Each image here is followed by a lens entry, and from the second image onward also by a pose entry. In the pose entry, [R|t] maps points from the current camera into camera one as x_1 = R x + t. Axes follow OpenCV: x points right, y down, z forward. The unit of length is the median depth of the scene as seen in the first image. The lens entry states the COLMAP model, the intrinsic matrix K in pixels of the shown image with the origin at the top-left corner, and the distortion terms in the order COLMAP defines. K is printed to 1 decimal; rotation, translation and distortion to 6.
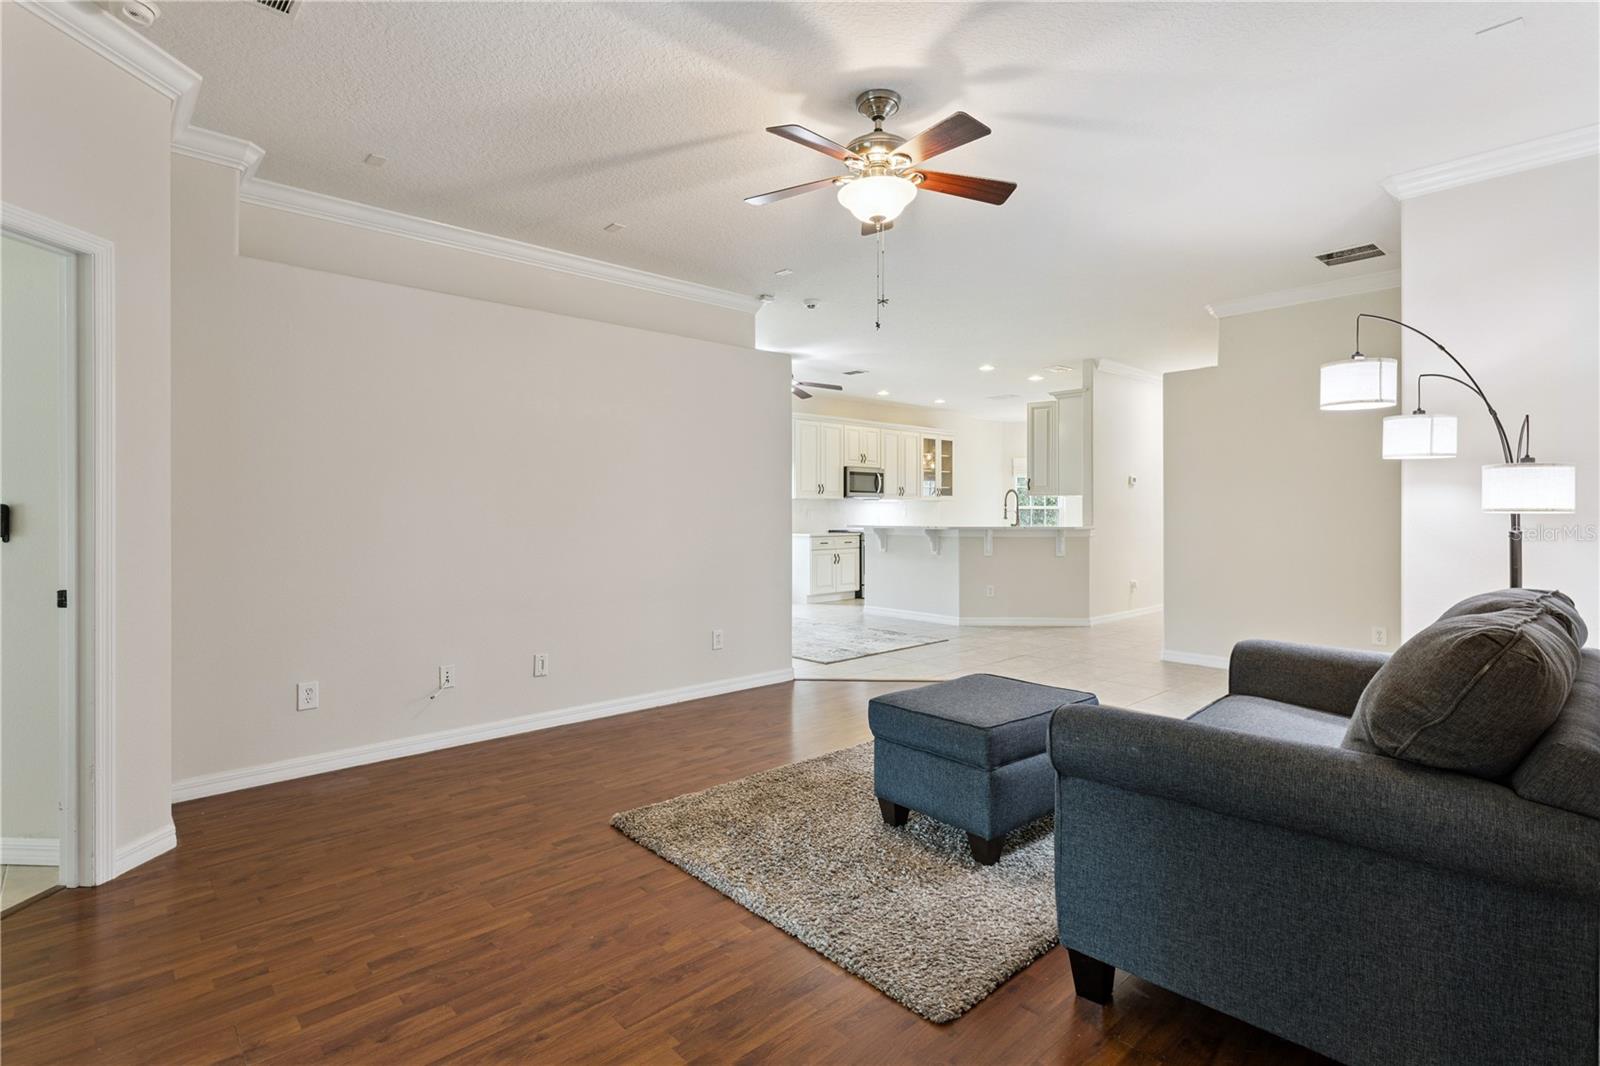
lens RADIAL K [[774.5, 0, 799.7], [0, 774.5, 507.3], [0, 0, 1]] dist [-0.004567, 0.003683]
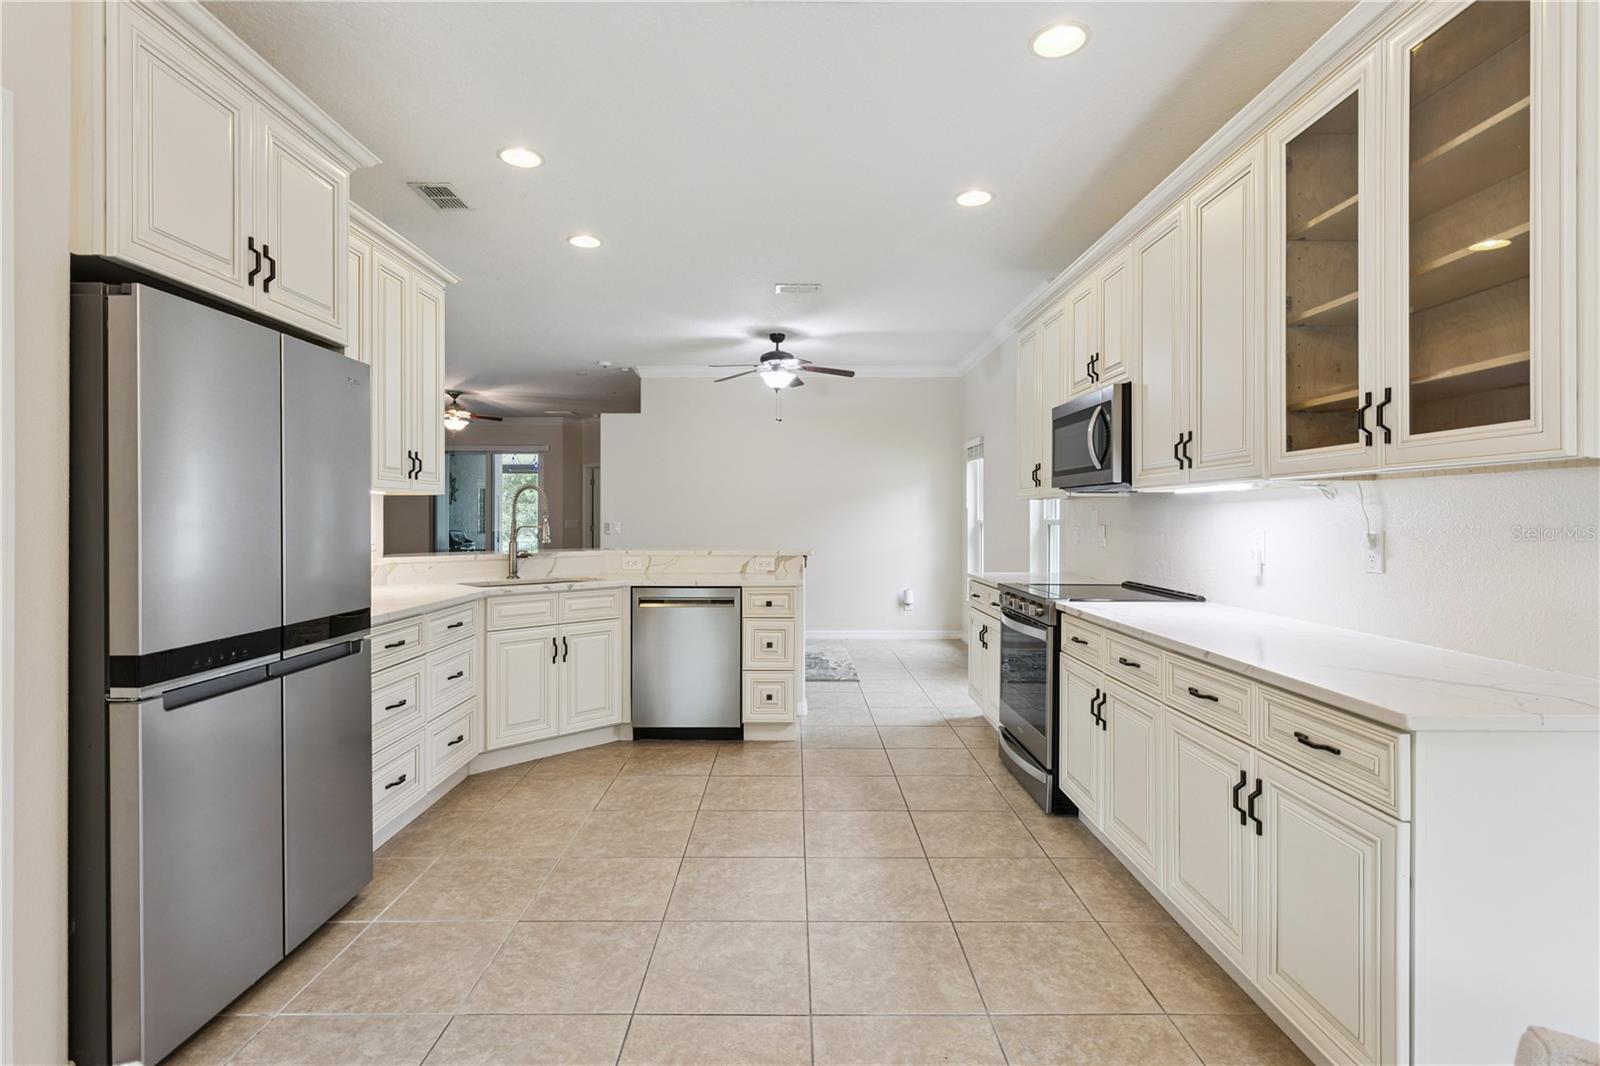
lens RADIAL K [[774.5, 0, 795.0], [0, 774.5, 519.9], [0, 0, 1]] dist [-0.004567, 0.003683]
pose [[-0.674578, 0.000659, -0.738203, 0.418560], [-0.001368, 0.999997, 0.002143, 0.000399], [0.738202, 0.002456, -0.674575, 1.154167]]
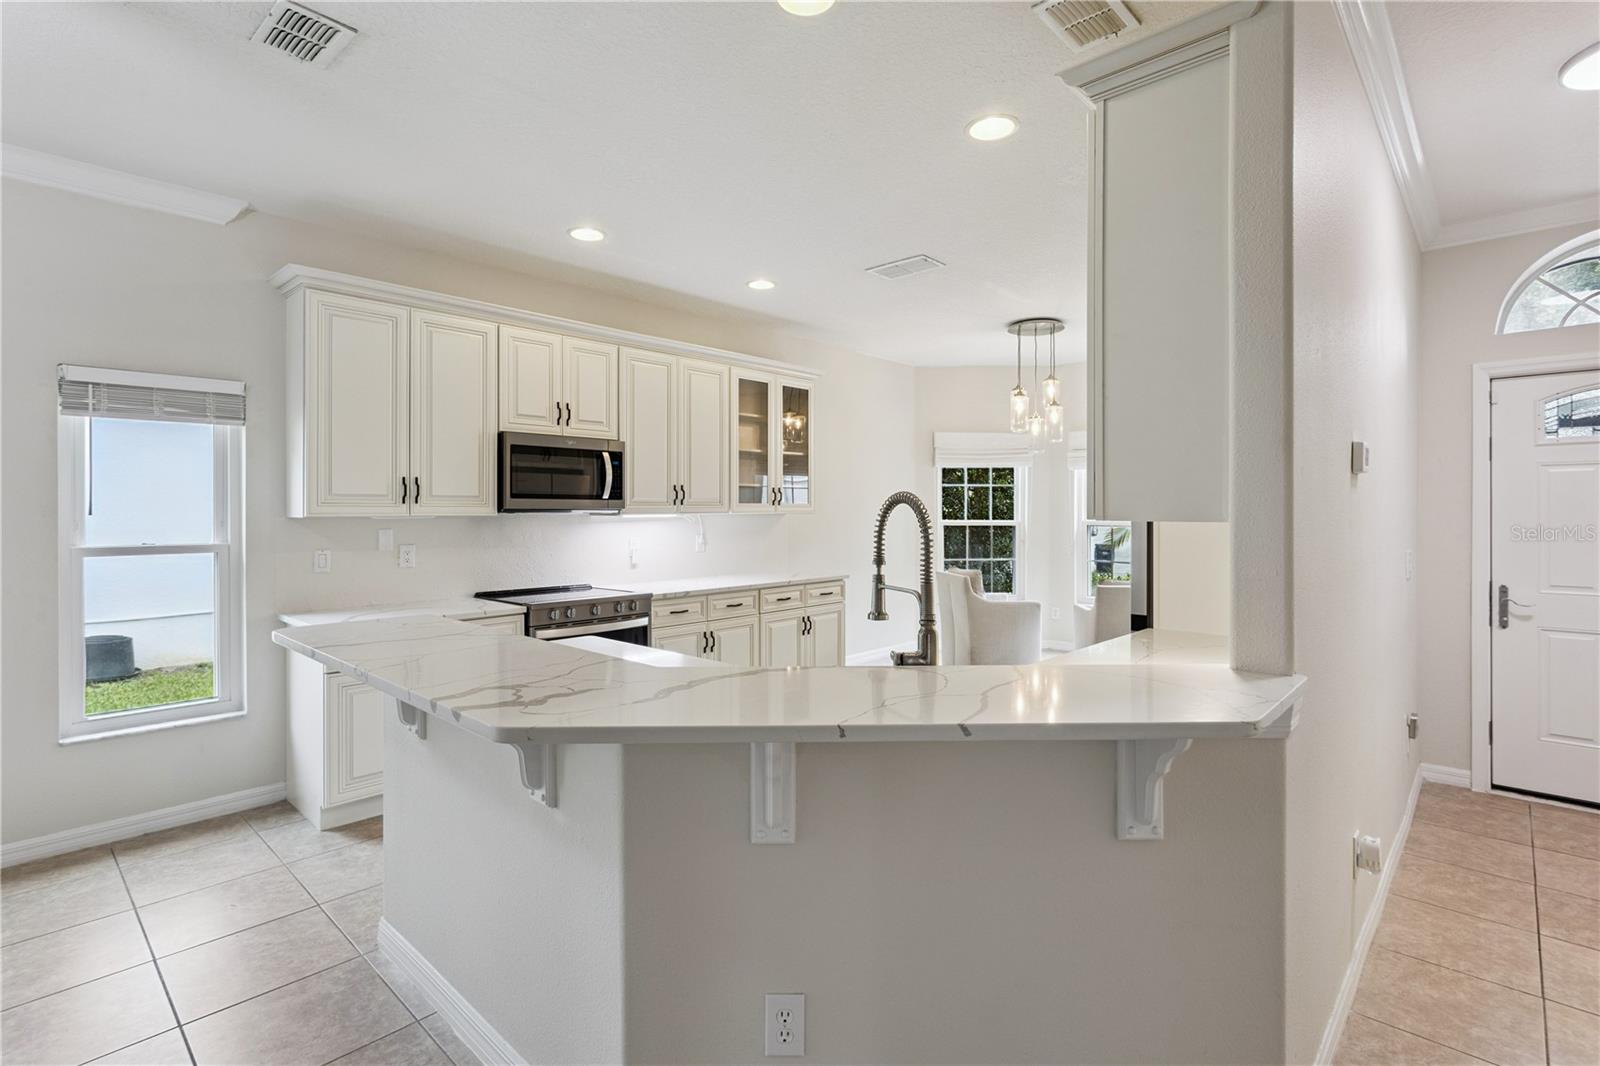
lens RADIAL K [[774.5, 0, 801.1], [0, 774.5, 506.8], [0, 0, 1]] dist [-0.004567, 0.003683]
pose [[0.996117, -0.003542, 0.087969, 0.173805], [0.003536, 0.999994, 0.000219, -0.014922], [-0.087969, 0.000093, 0.996123, 0.601620]]
